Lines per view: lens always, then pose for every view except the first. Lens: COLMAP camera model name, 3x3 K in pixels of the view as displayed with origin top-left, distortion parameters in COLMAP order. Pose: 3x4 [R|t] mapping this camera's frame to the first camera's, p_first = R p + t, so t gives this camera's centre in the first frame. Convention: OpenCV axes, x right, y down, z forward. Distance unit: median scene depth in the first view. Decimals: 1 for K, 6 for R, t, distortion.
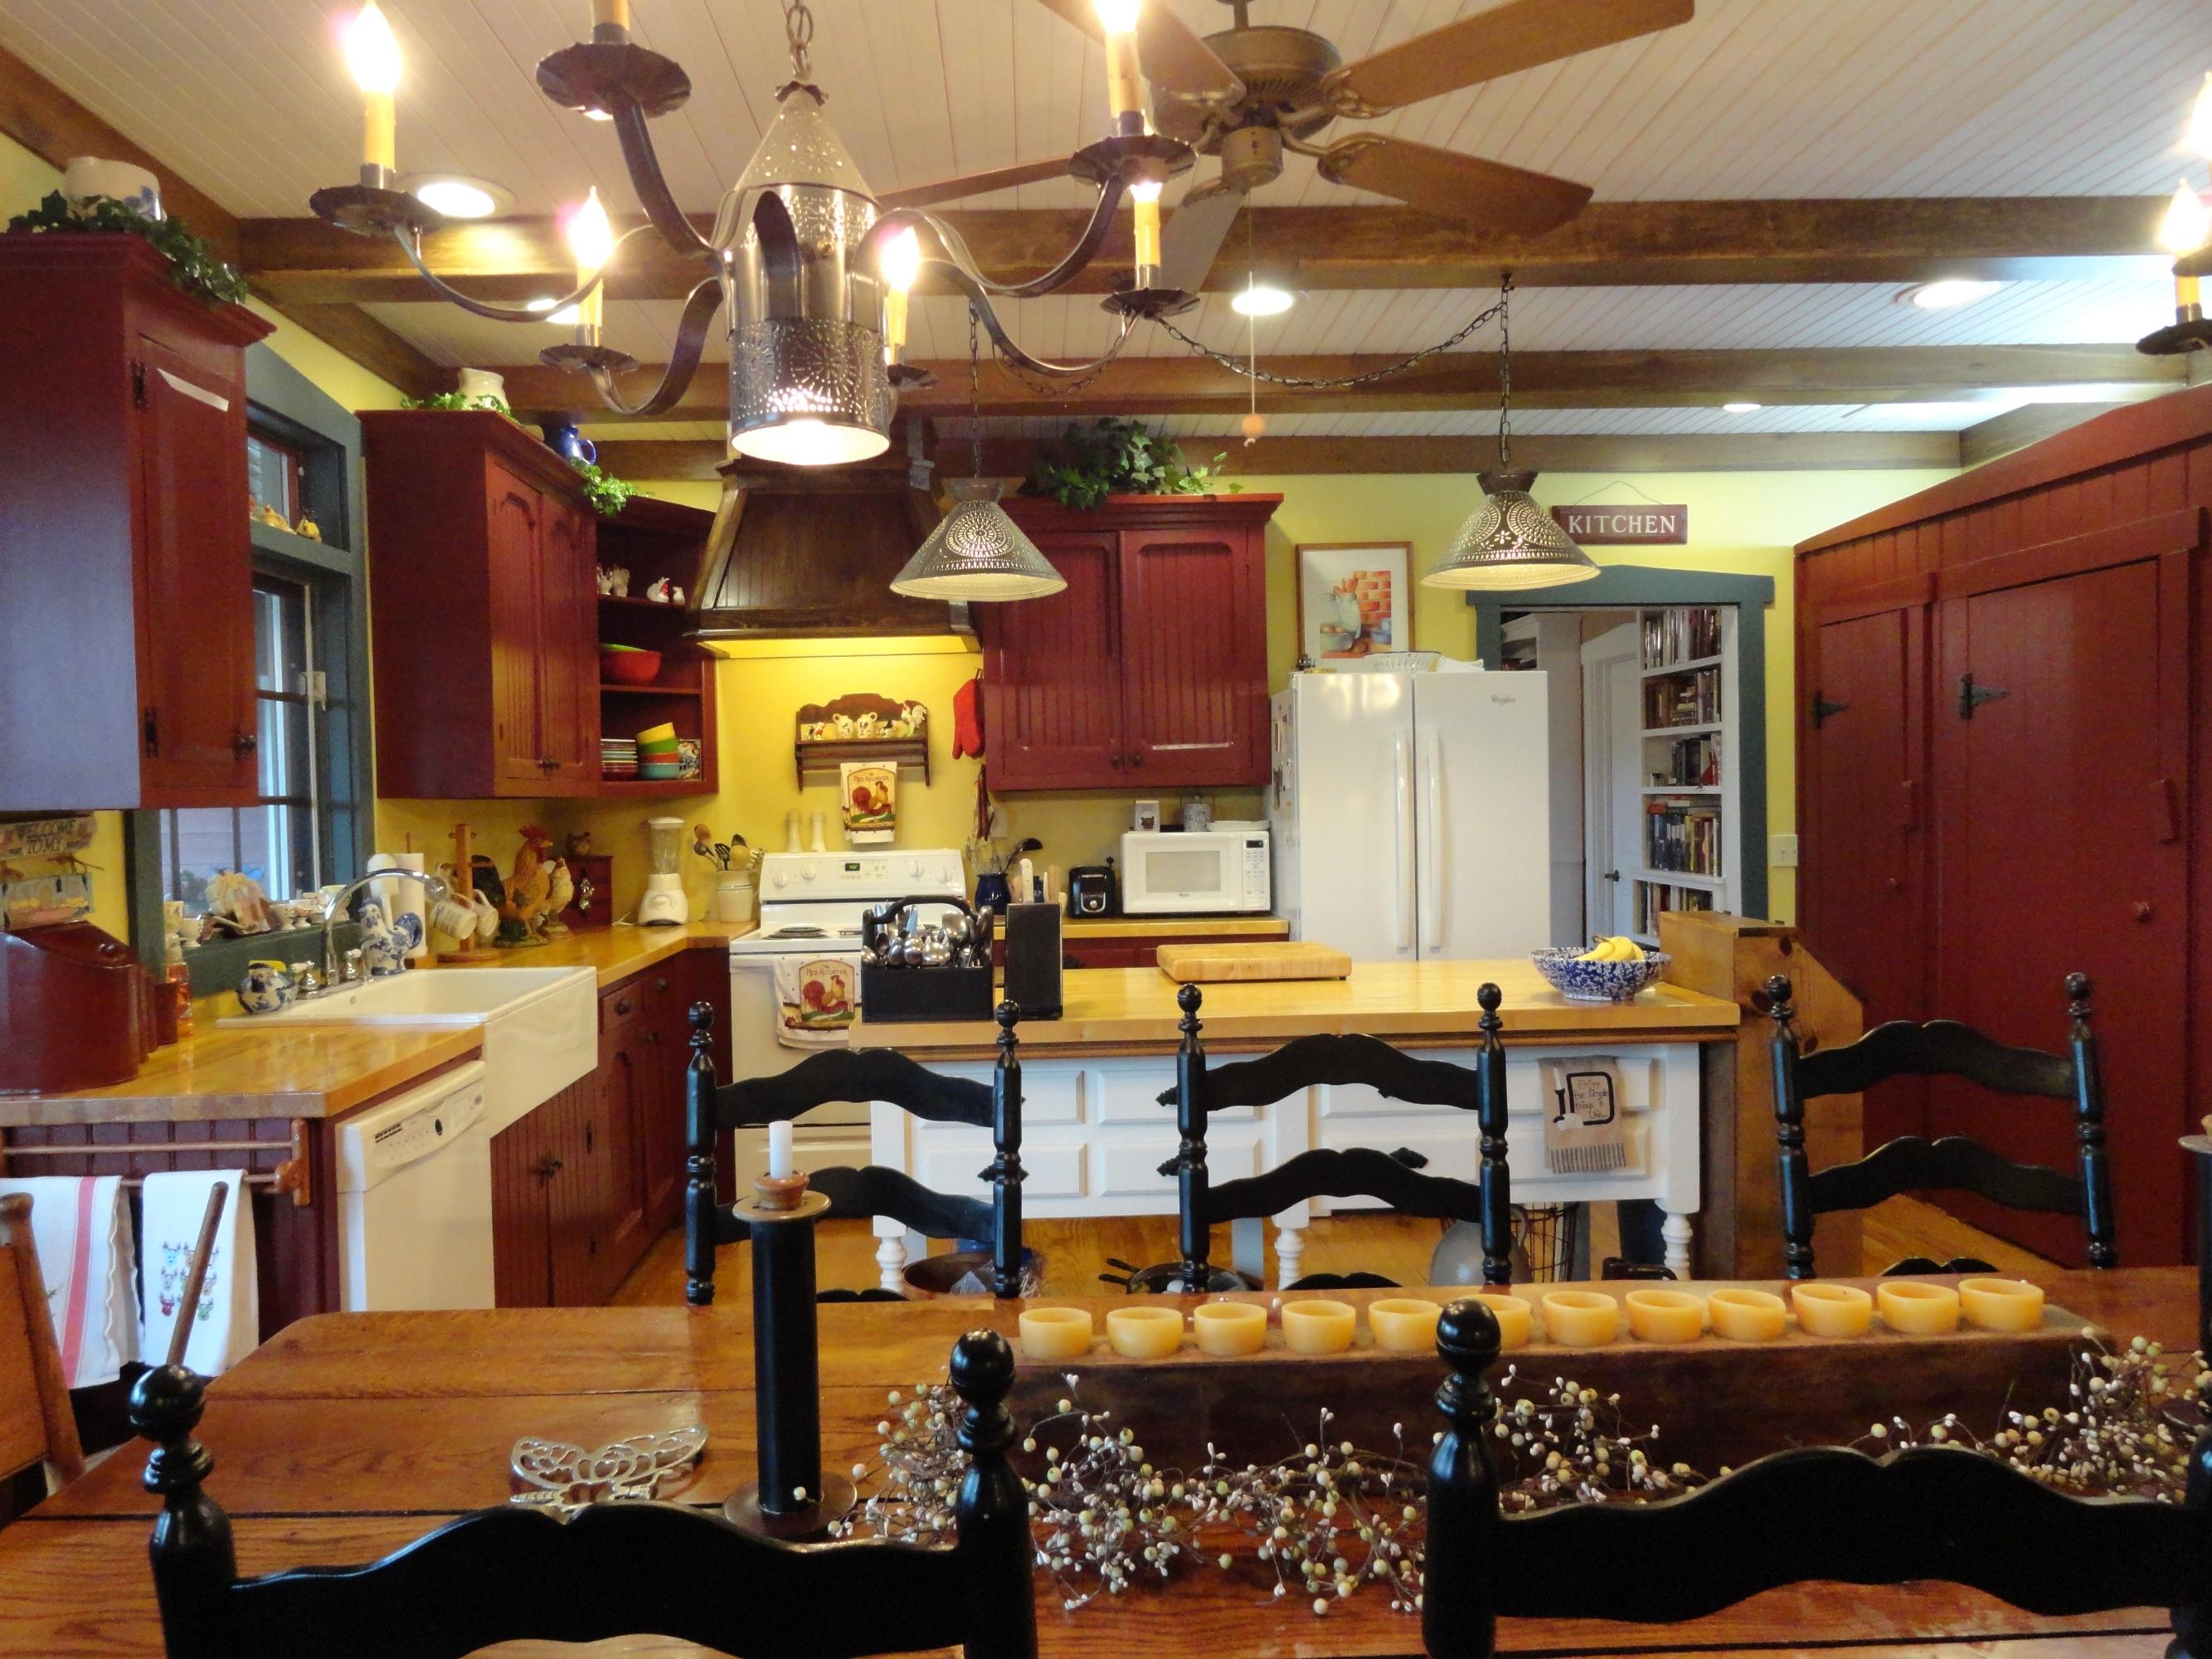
lens RADIAL K [[1517.2, 0, 1103.3], [0, 1517.2, 824.1], [0, 0, 1]] dist [-0.002543, 0.012523]
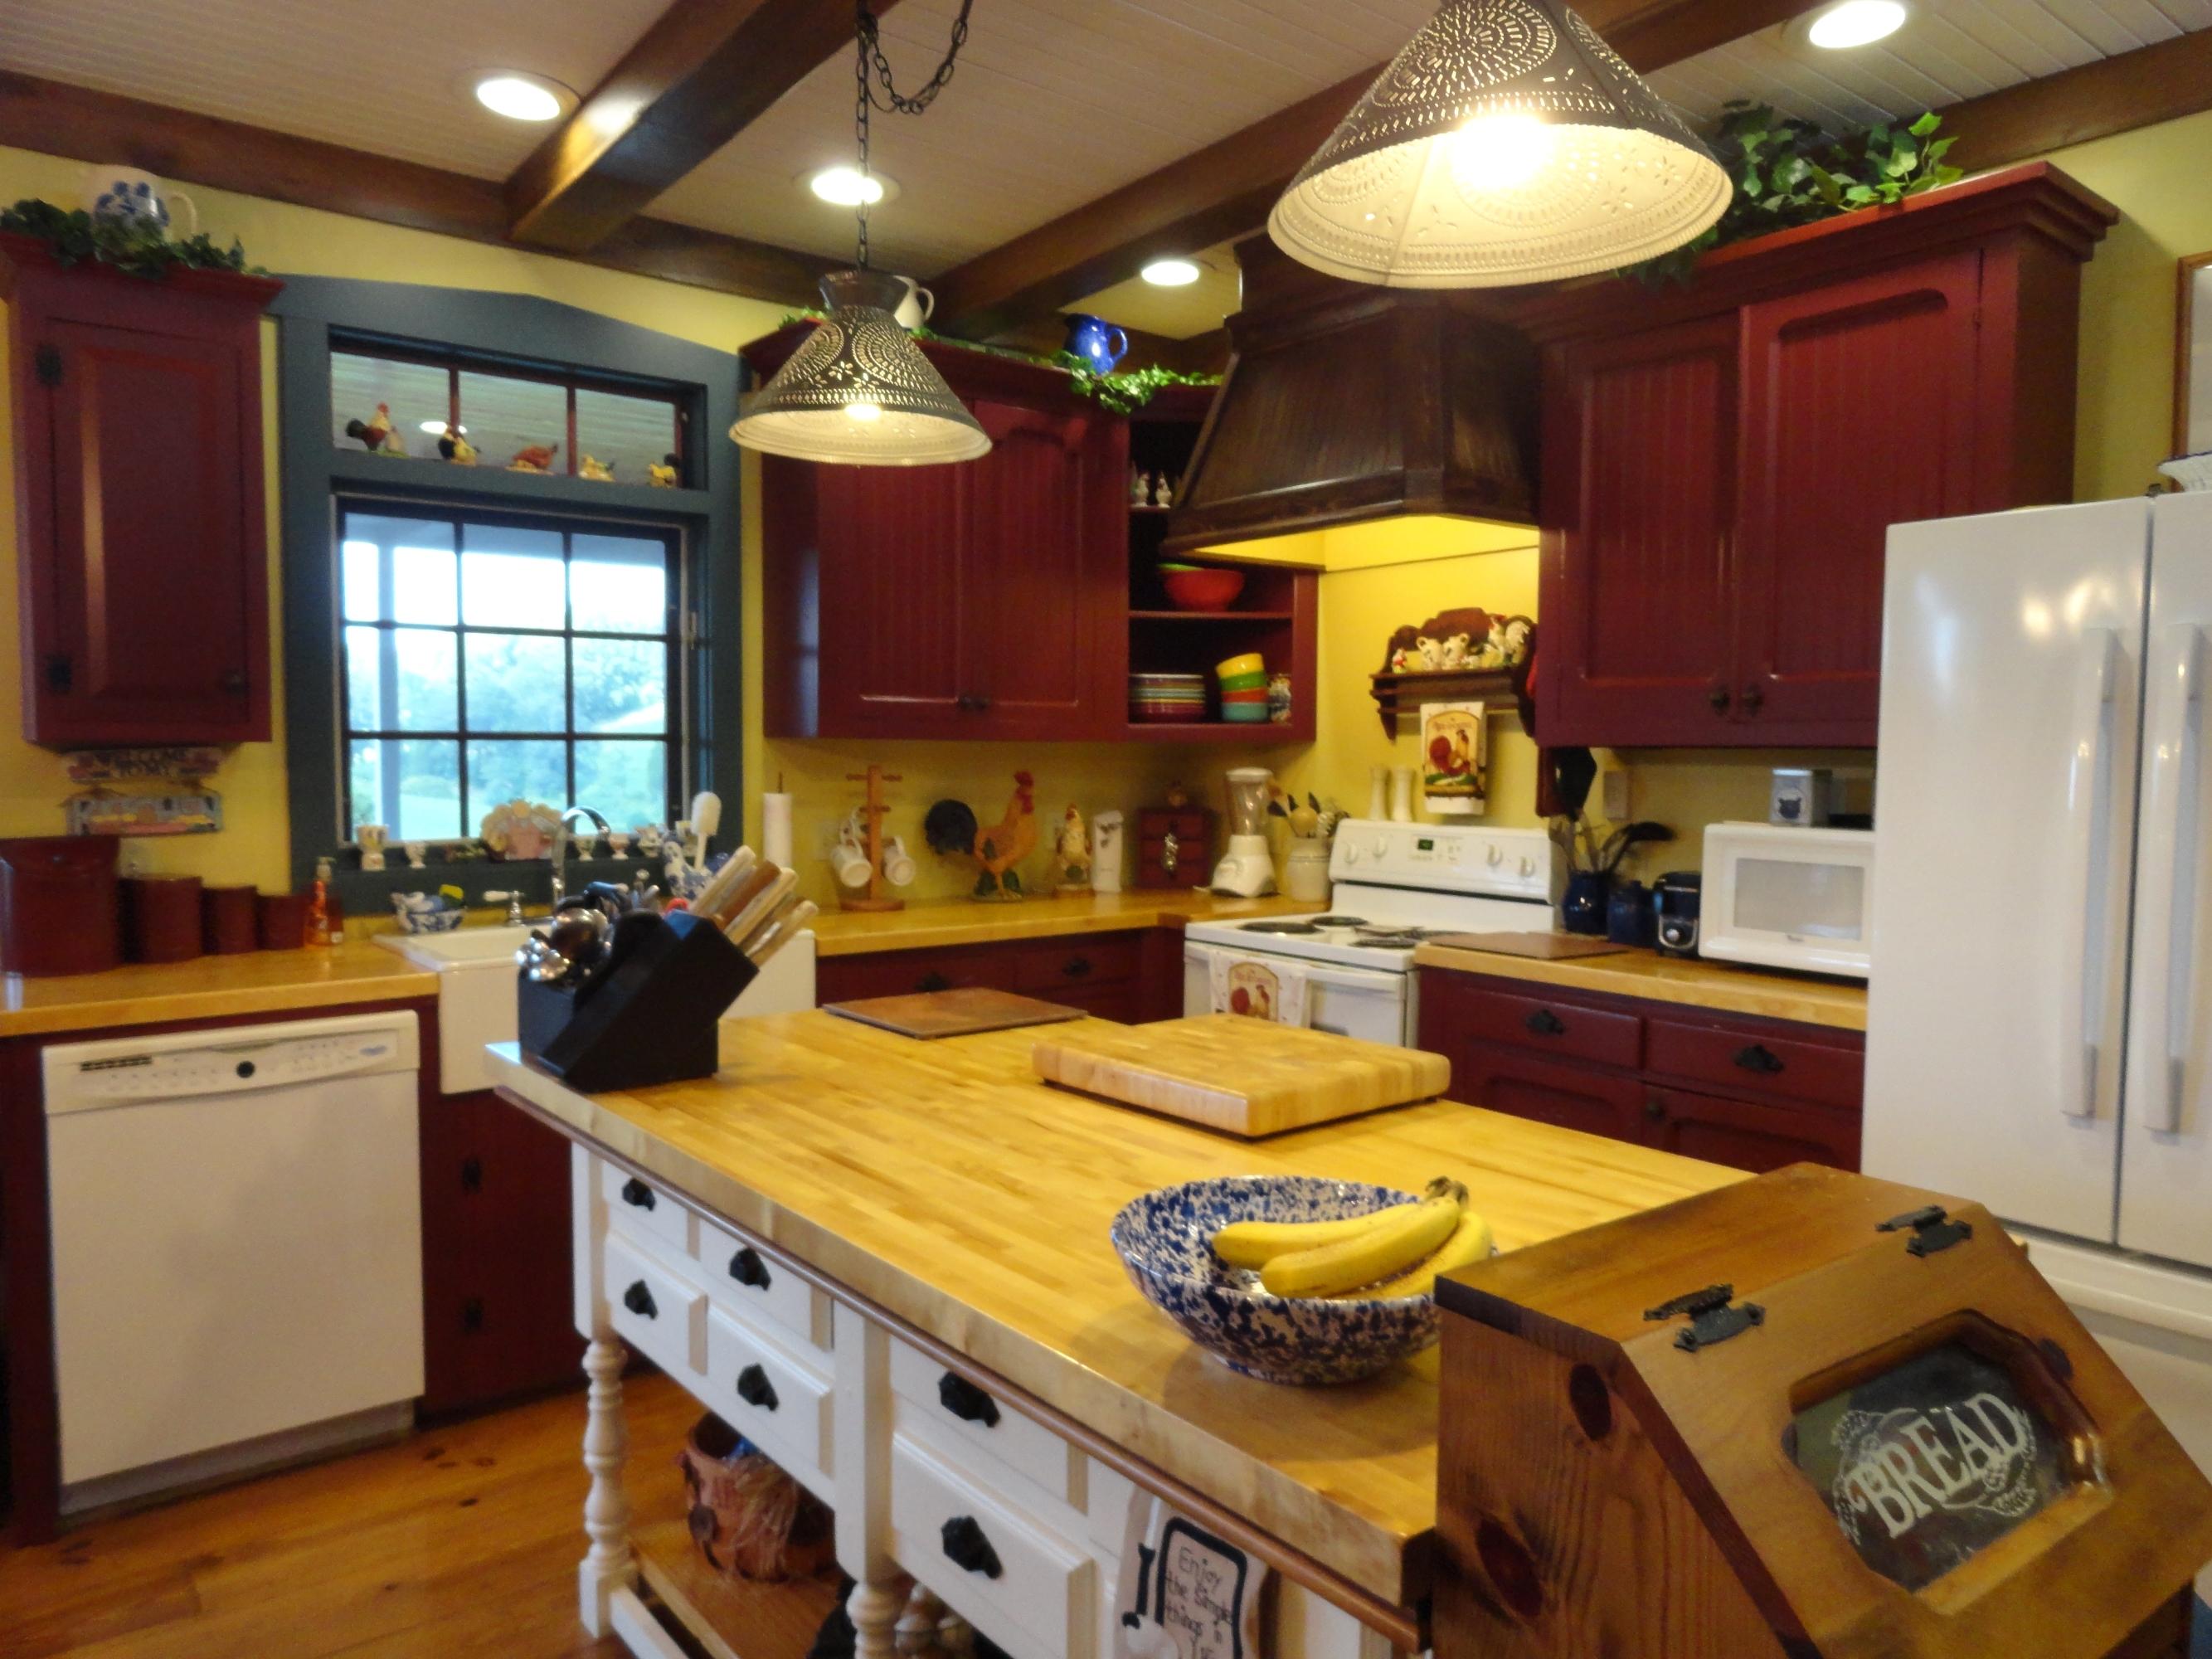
lens RADIAL K [[1517.2, 0, 1095.5], [0, 1517.2, 840.8], [0, 0, 1]] dist [-0.002543, 0.012523]
pose [[0.577828, 0.074669, -0.812736, 0.343758], [-0.033953, 0.997143, 0.067472, -0.018143], [0.815452, -0.011392, 0.578713, 0.442661]]
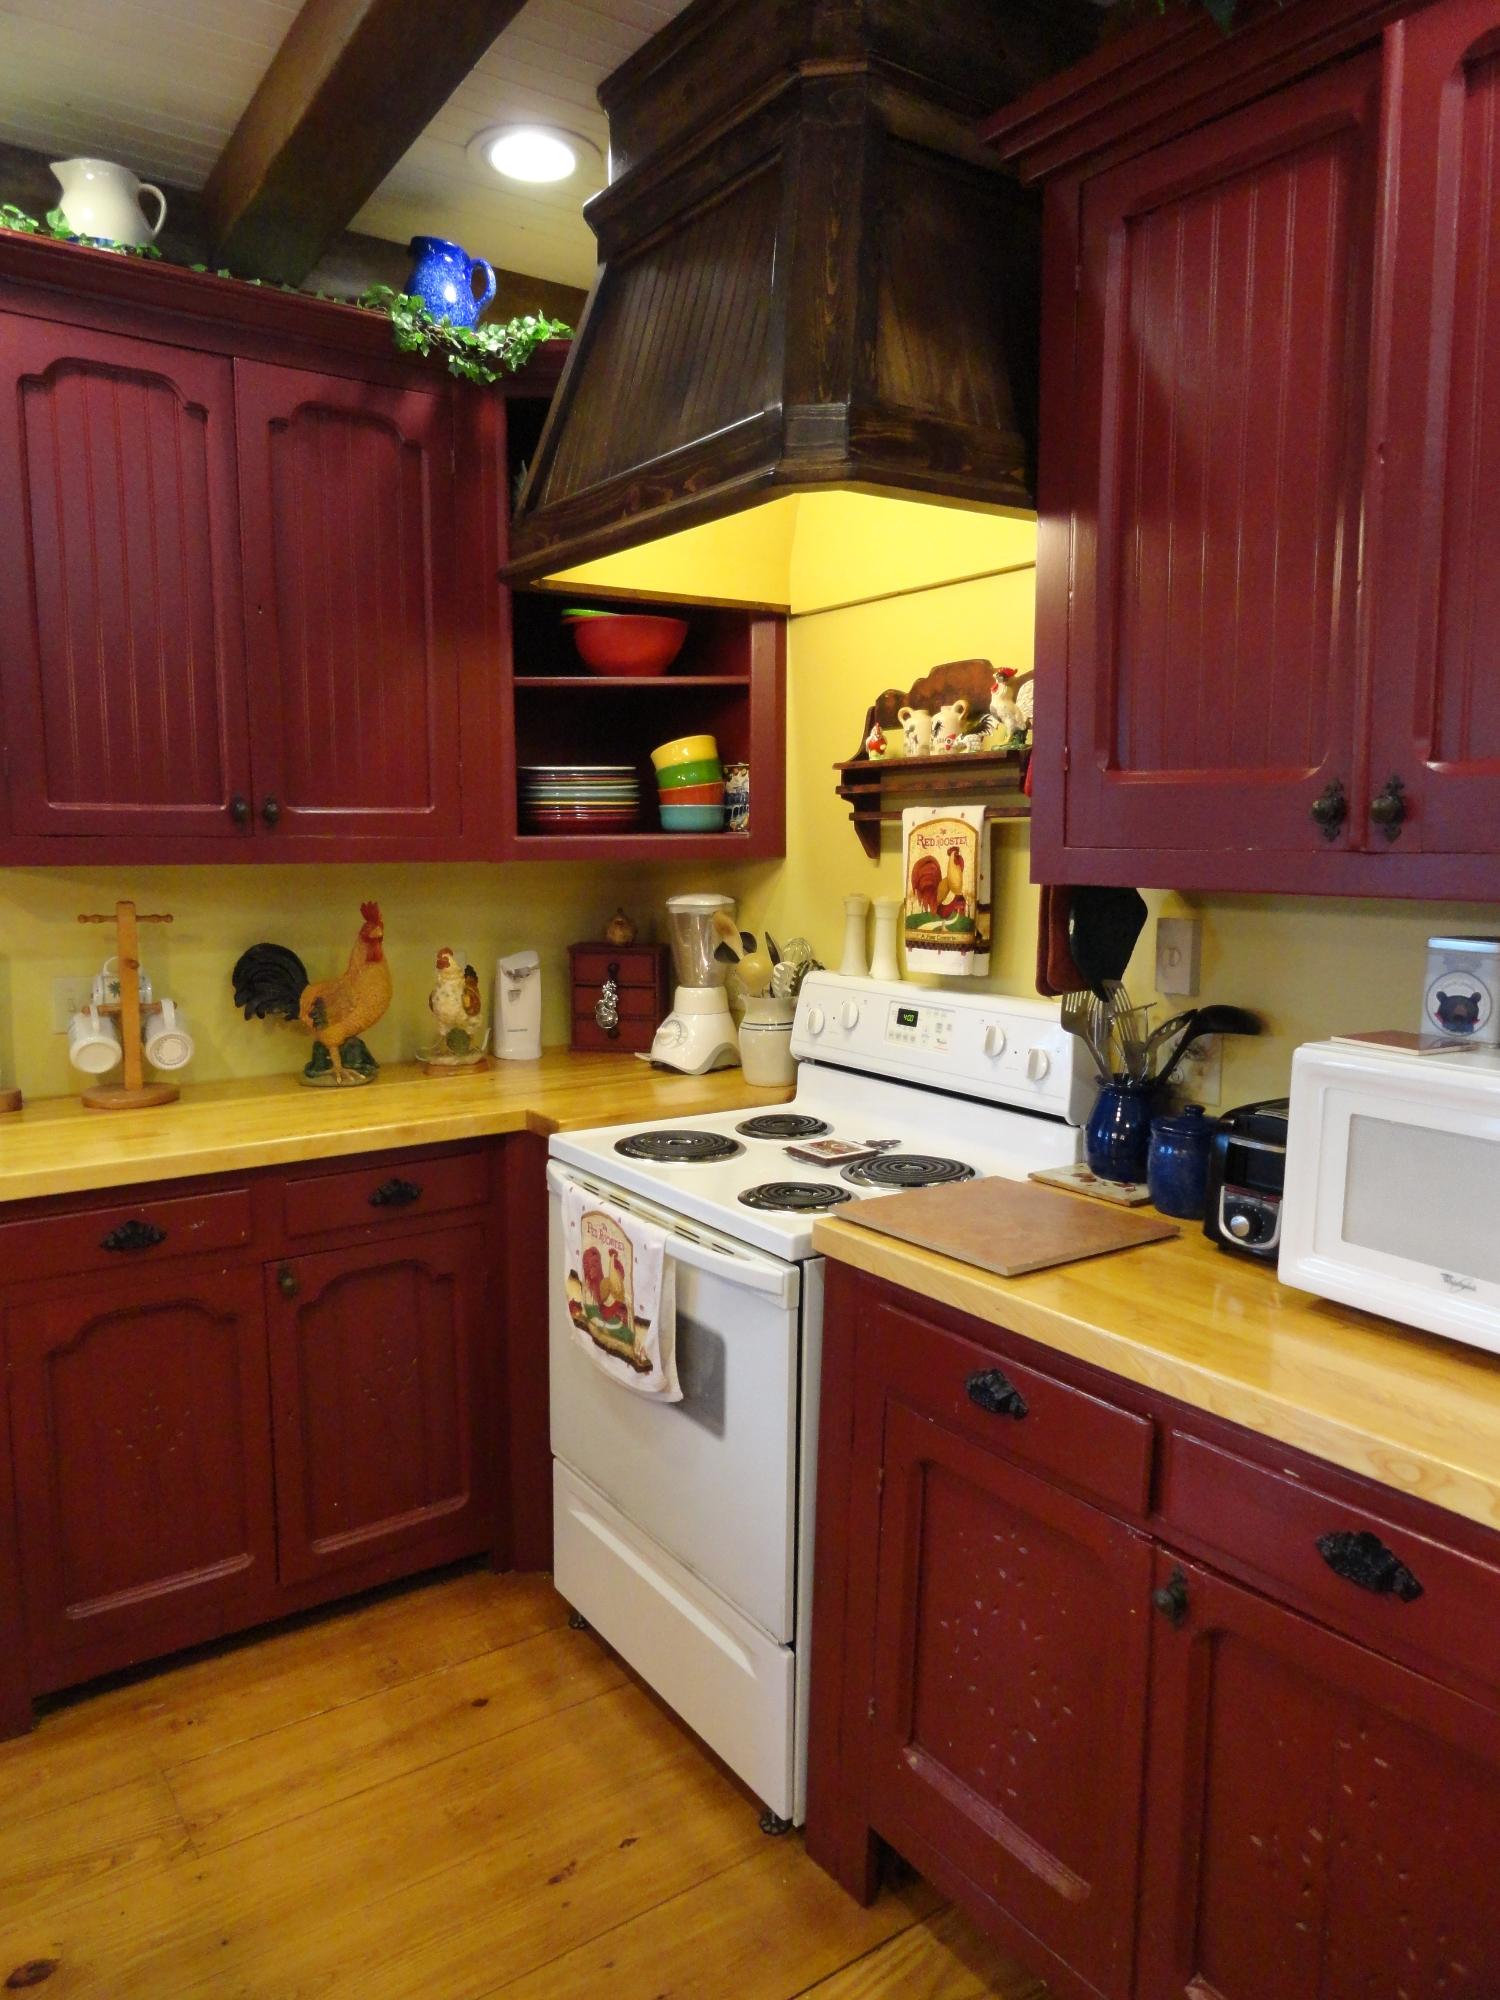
lens RADIAL K [[1371.7, 0, 742.2], [0, 1371.7, 996.0], [0, 0, 1]] dist [-0.002543, 0.012523]
pose [[0.526149, 0.126224, -0.840972, 0.185783], [-0.027111, 0.990910, 0.131767, -0.036828], [0.849960, -0.046529, 0.524789, 0.719603]]
